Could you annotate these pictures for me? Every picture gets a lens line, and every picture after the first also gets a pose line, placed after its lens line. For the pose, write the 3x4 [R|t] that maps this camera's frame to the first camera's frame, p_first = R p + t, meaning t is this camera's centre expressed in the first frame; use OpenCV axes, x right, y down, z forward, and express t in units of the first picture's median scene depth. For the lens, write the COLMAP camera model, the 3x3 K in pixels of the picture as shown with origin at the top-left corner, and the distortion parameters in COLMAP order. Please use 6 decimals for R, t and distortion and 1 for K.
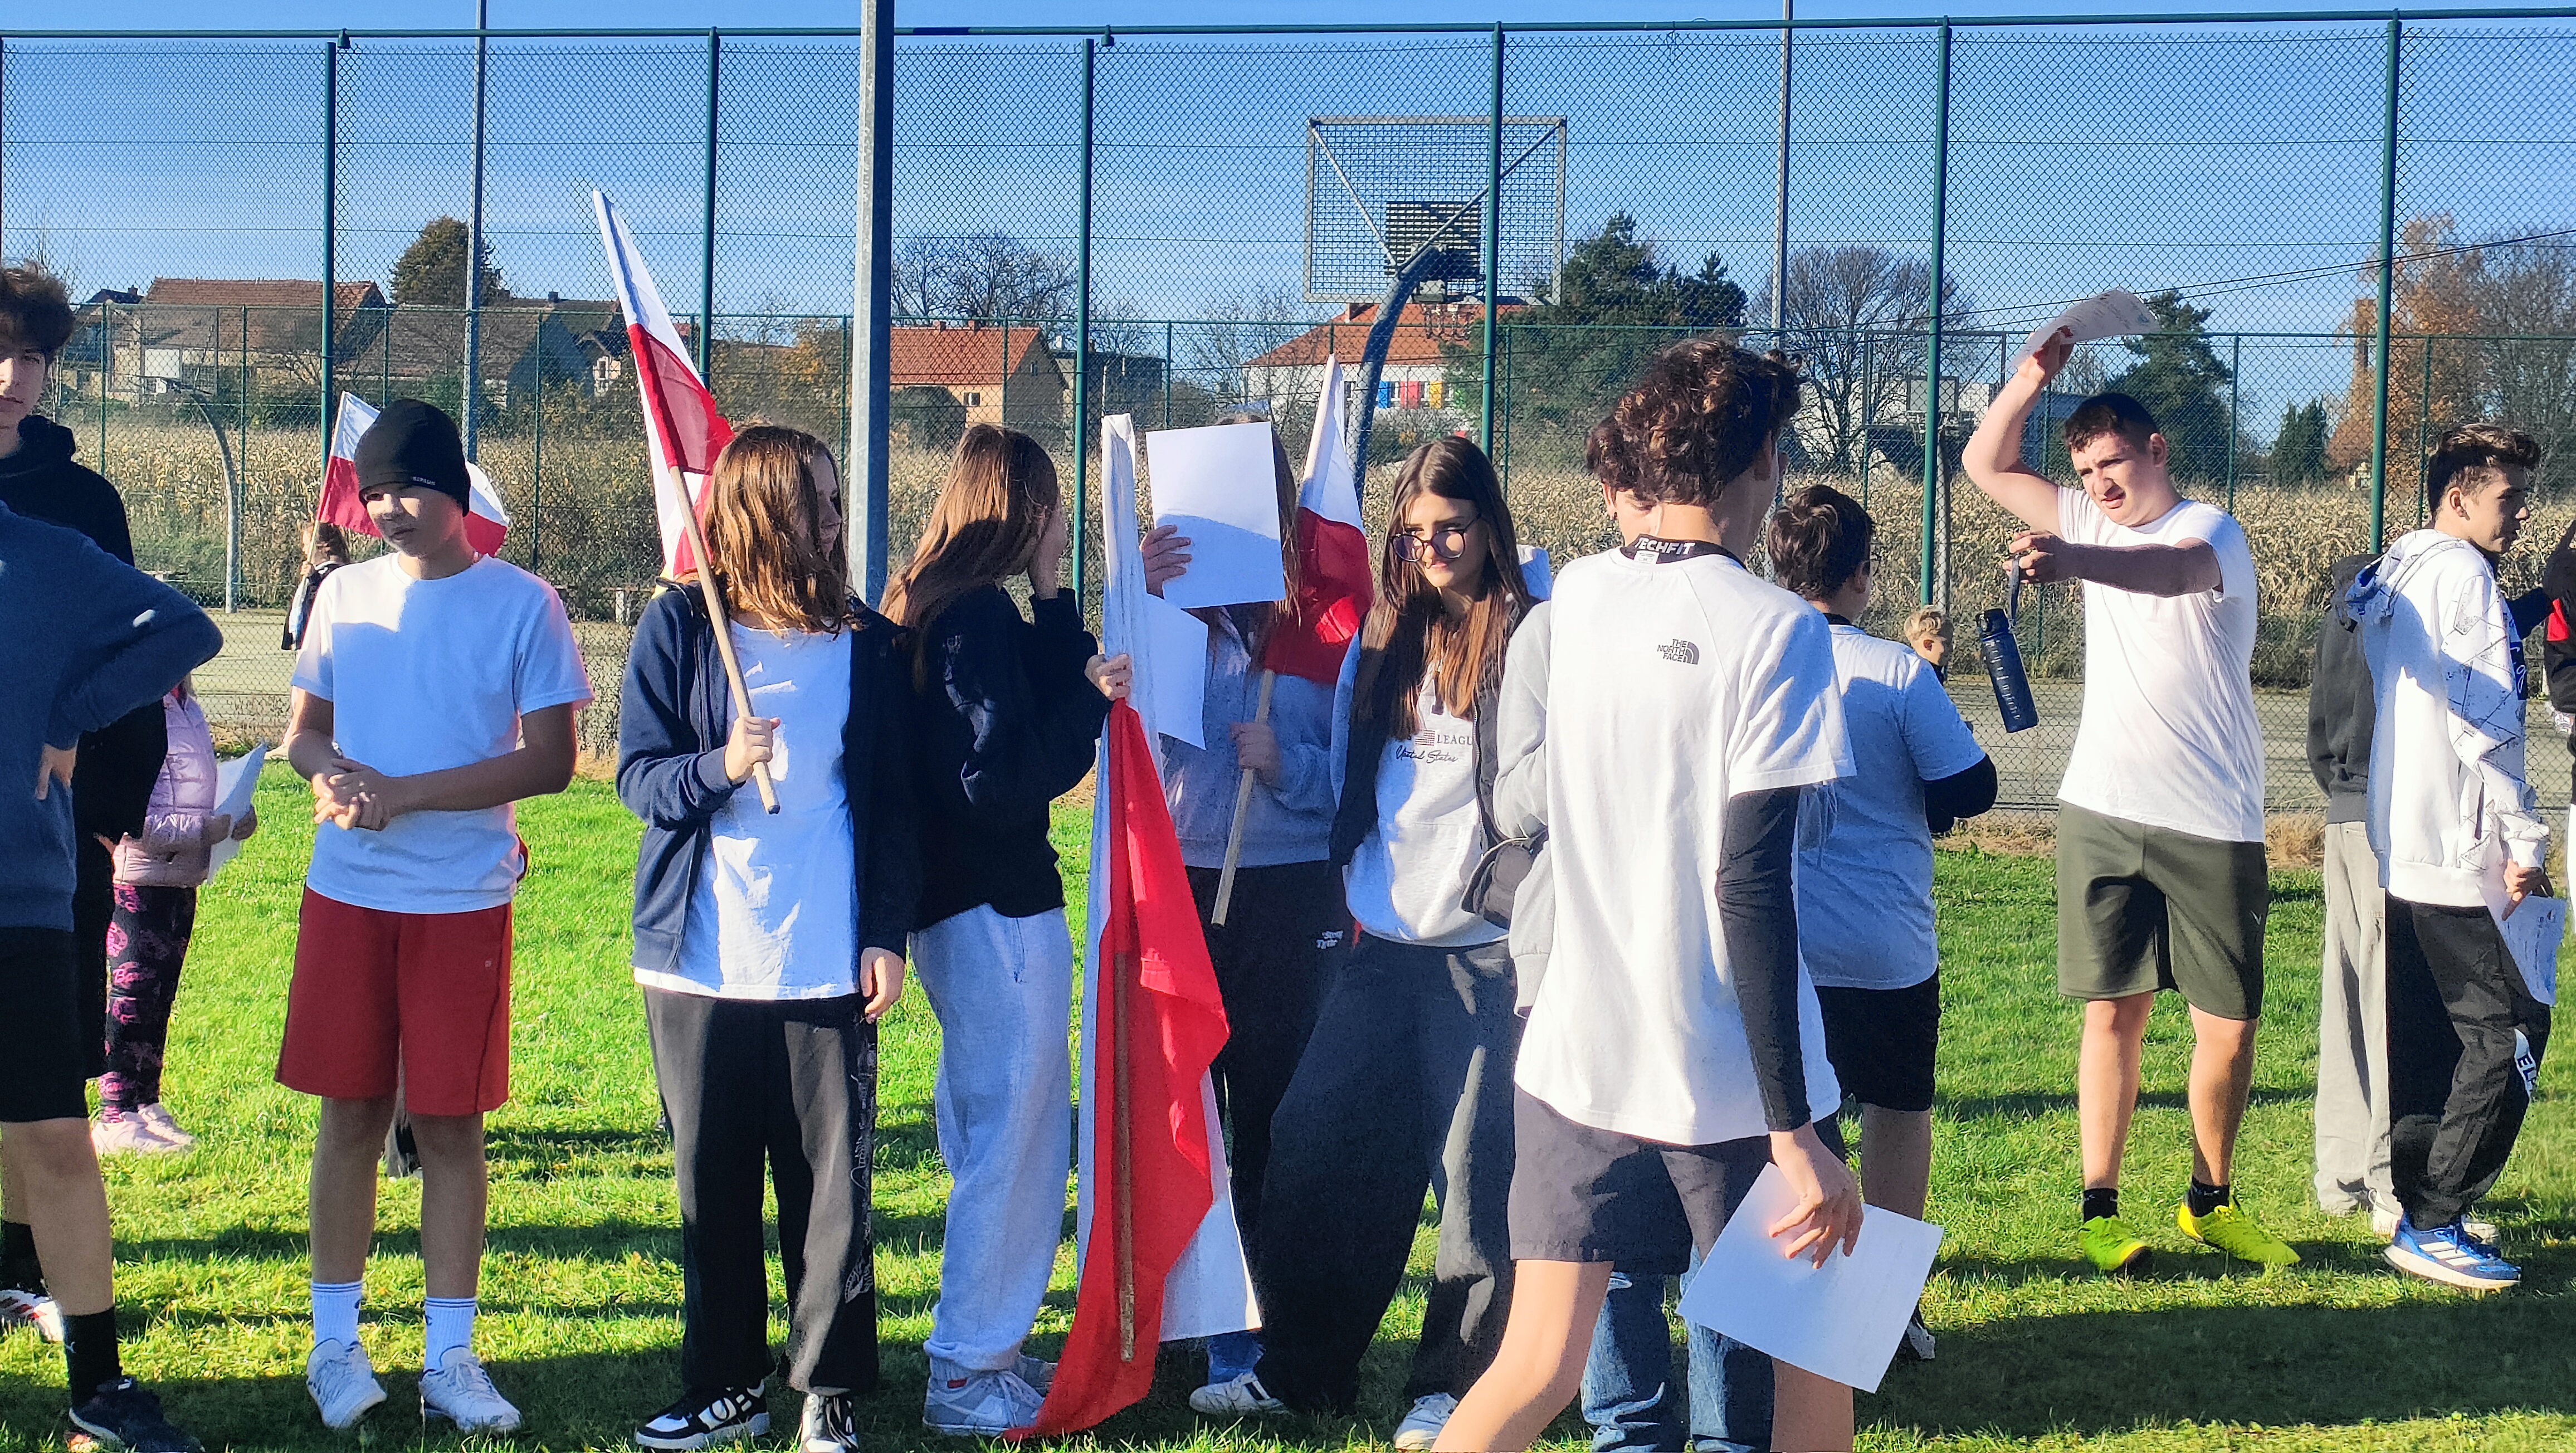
lens RADIAL K [[3820.8, 0, 1275.0], [0, 3820.8, 999.7], [0, 0, 1]] dist [0.021044, 0.025474]
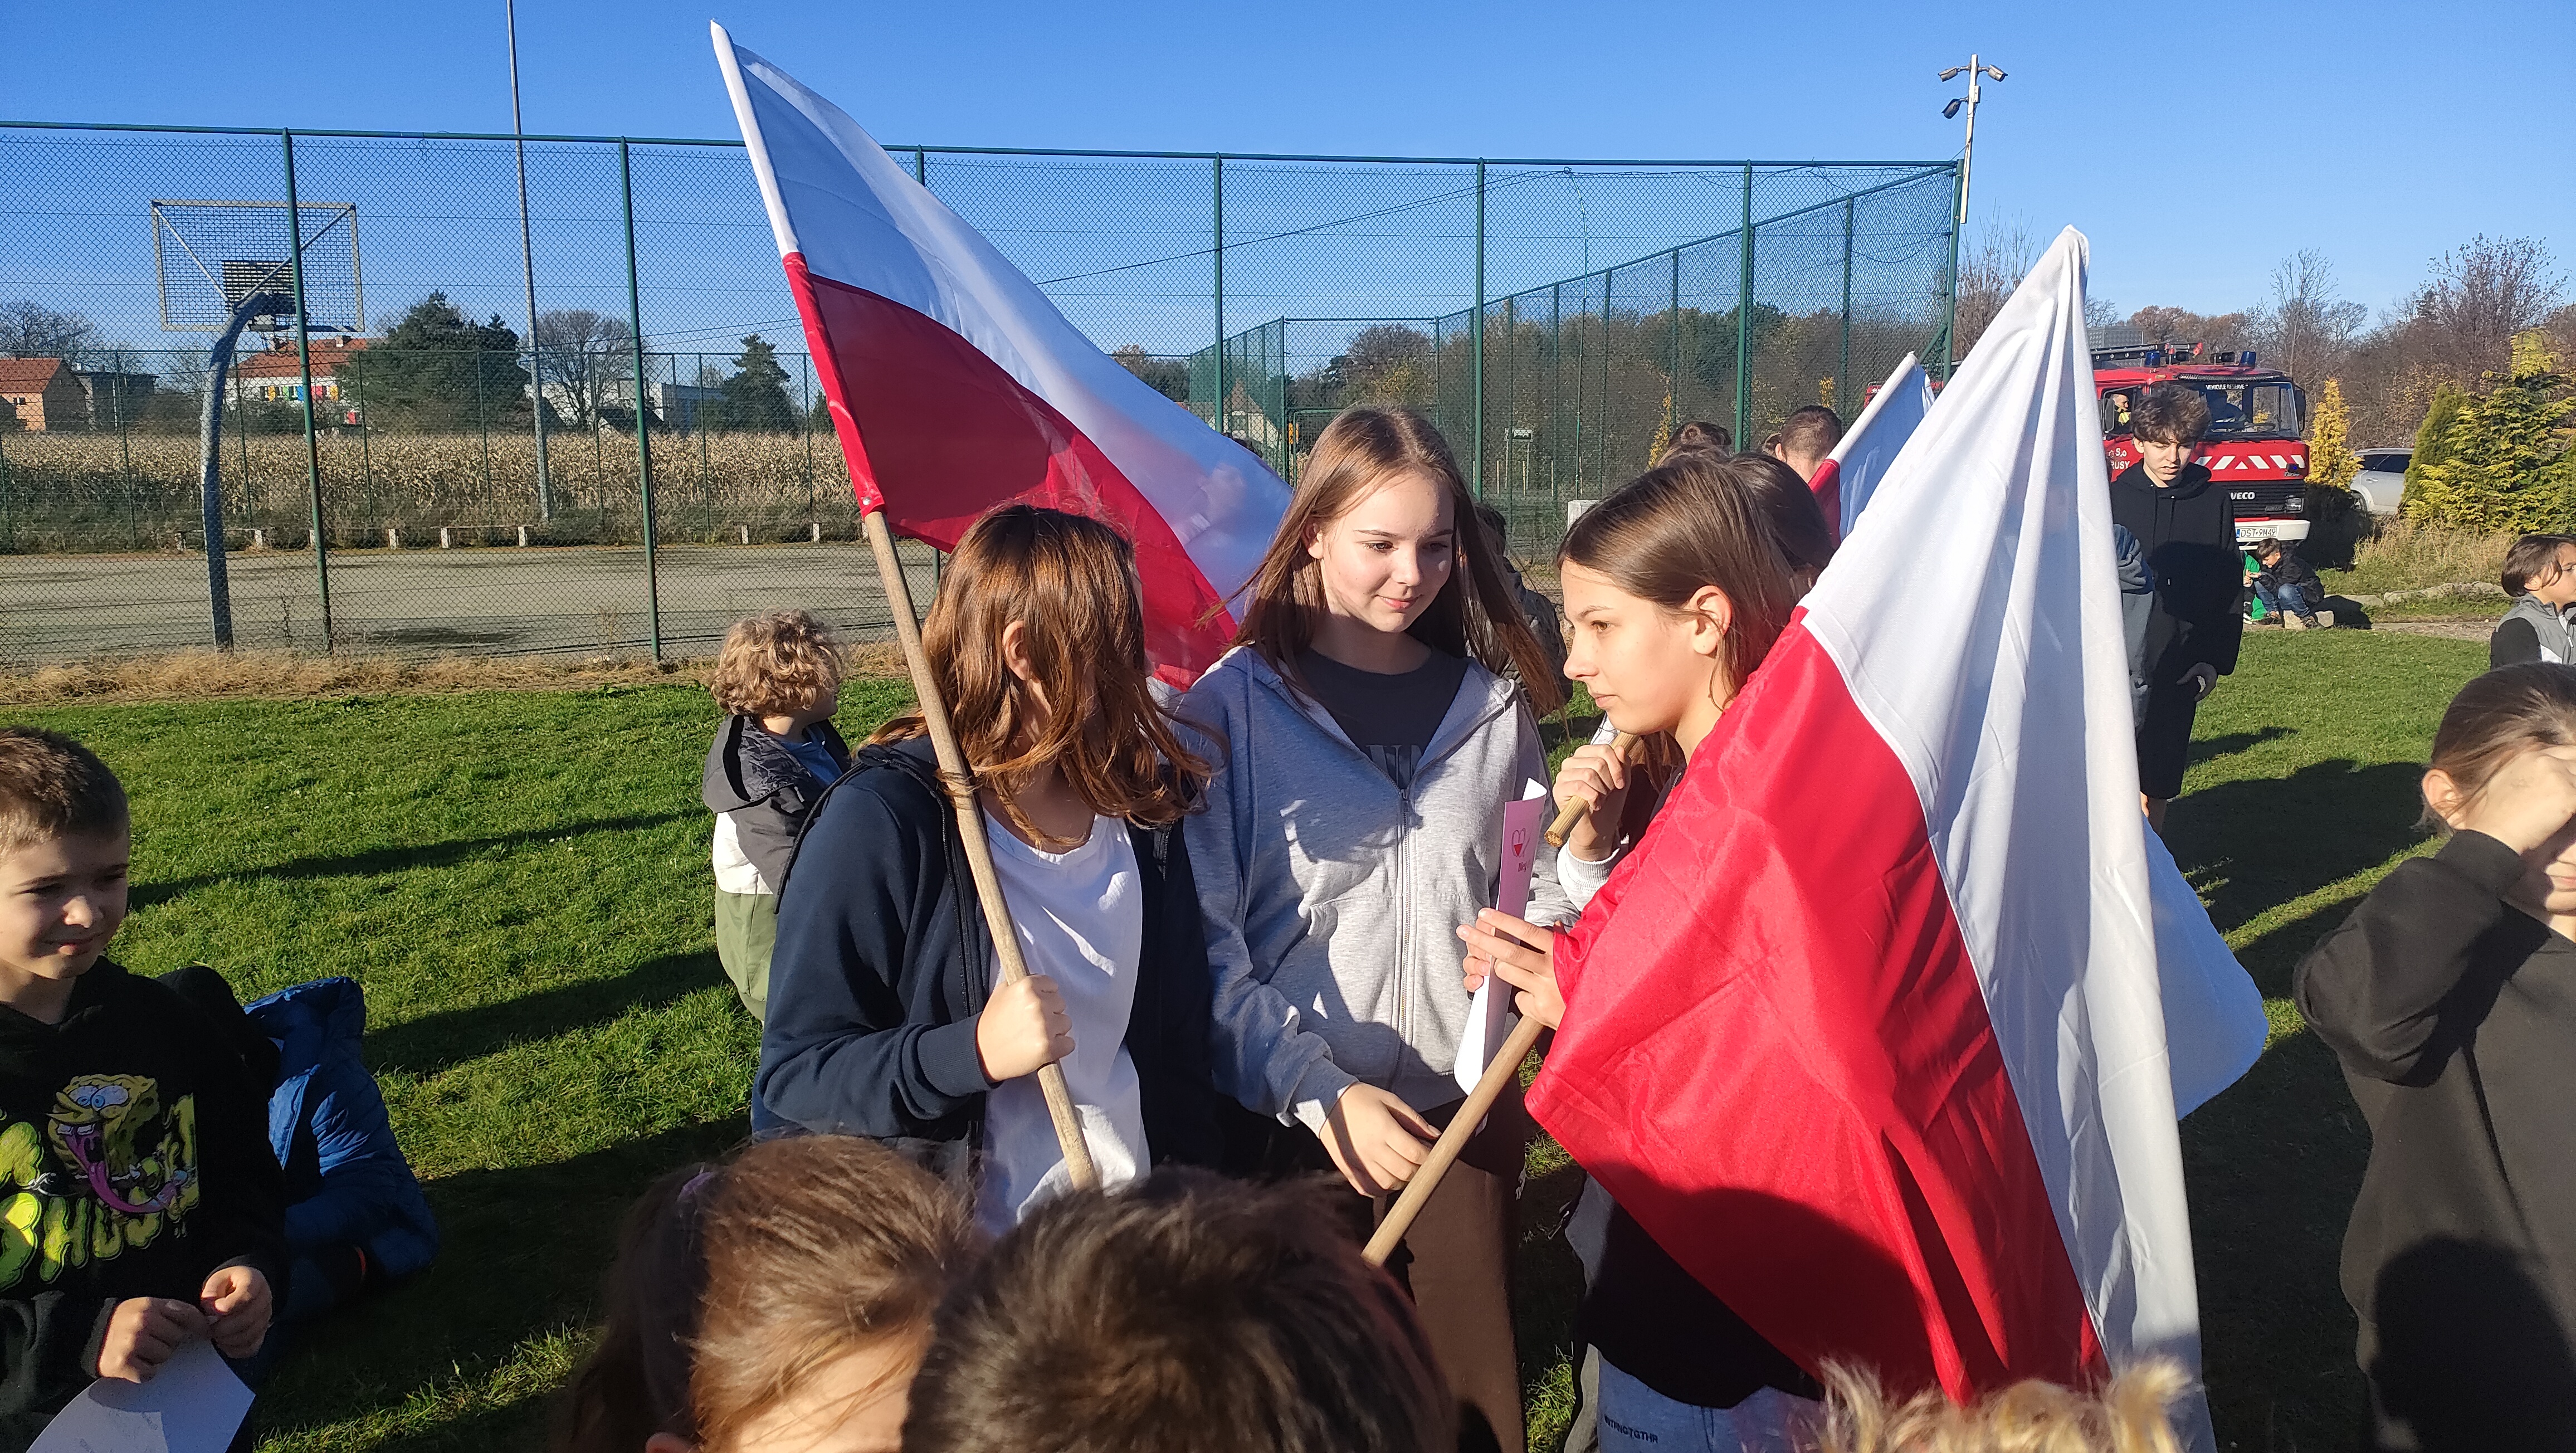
lens RADIAL K [[1893.6, 0, 1297.0], [0, 1893.6, 668.7], [0, 0, 1]] dist [0.104633, -0.119475]
pose [[0.877469, -0.090657, 0.470989, 0.028246], [0.095418, 0.995341, 0.013818, -0.029163], [-0.470047, 0.032816, 0.882031, 0.183417]]
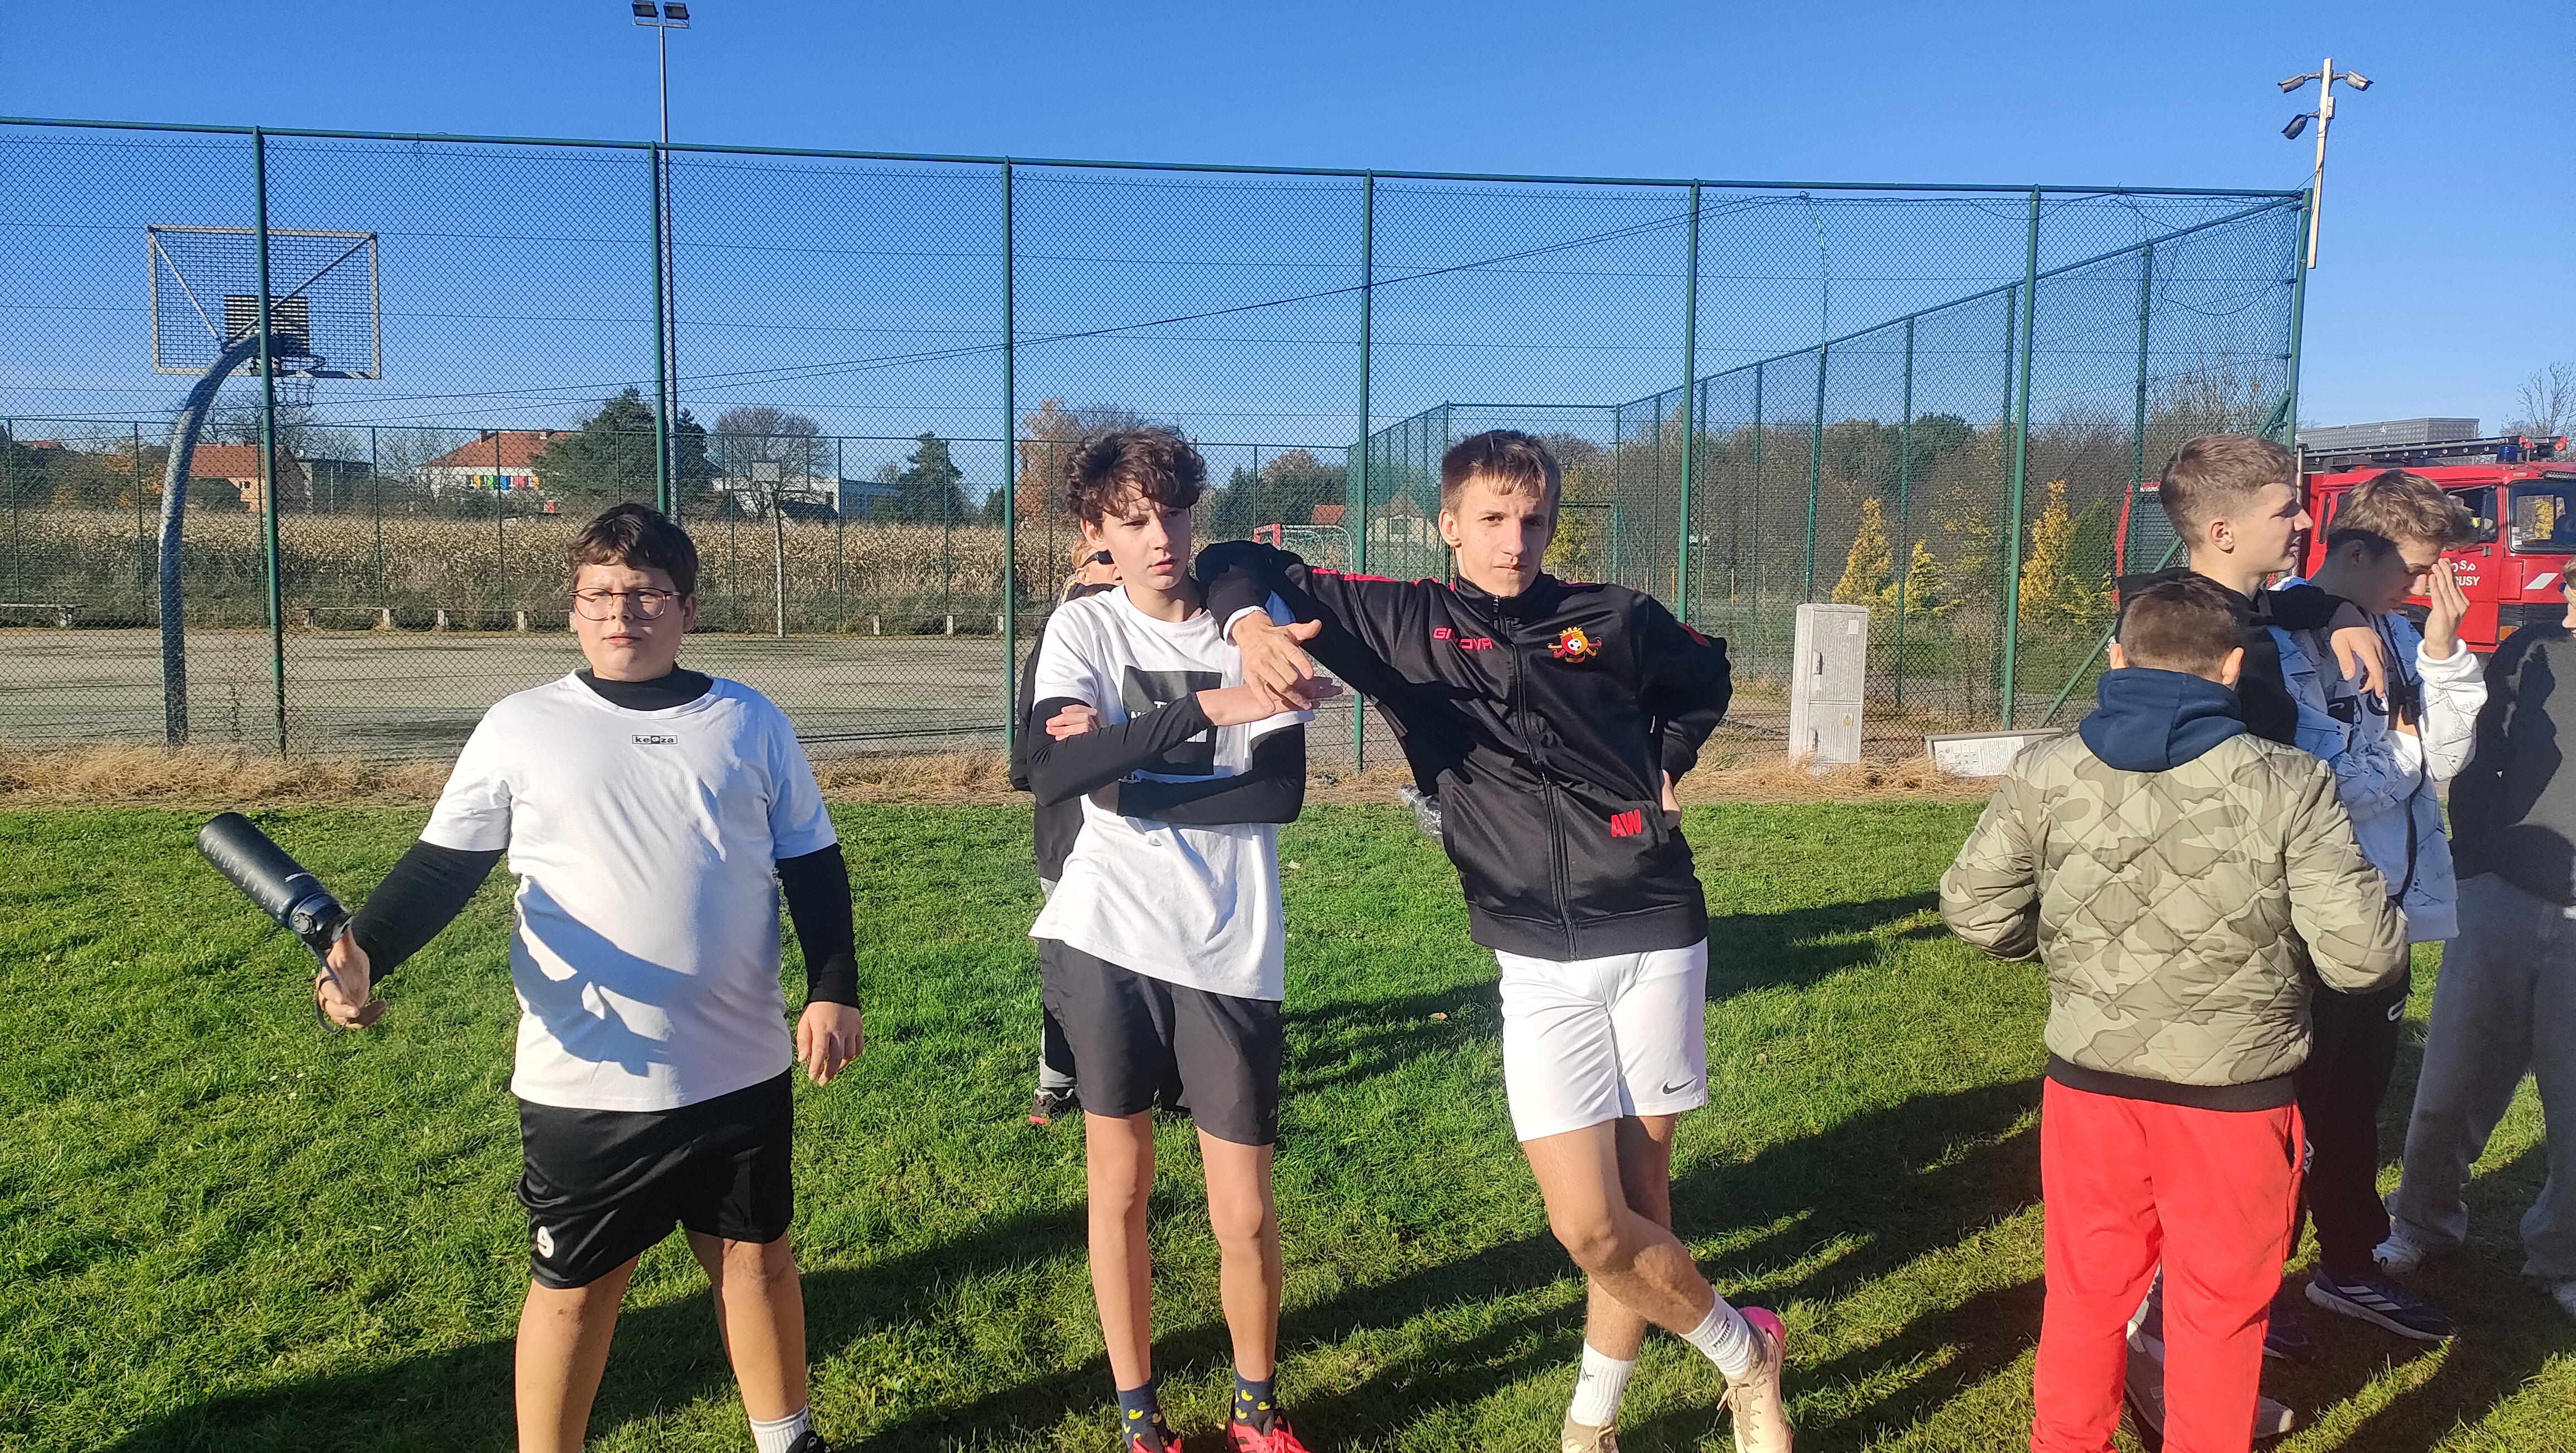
lens RADIAL K [[1888.5, 0, 1377.7], [0, 1888.5, 650.0], [0, 0, 1]] dist [0.066665, -0.095586]
pose [[0.898181, -0.035295, 0.438206, 0.092007], [0.065934, 0.996313, -0.054896, -0.035444], [-0.434653, 0.078200, 0.897197, 0.299042]]
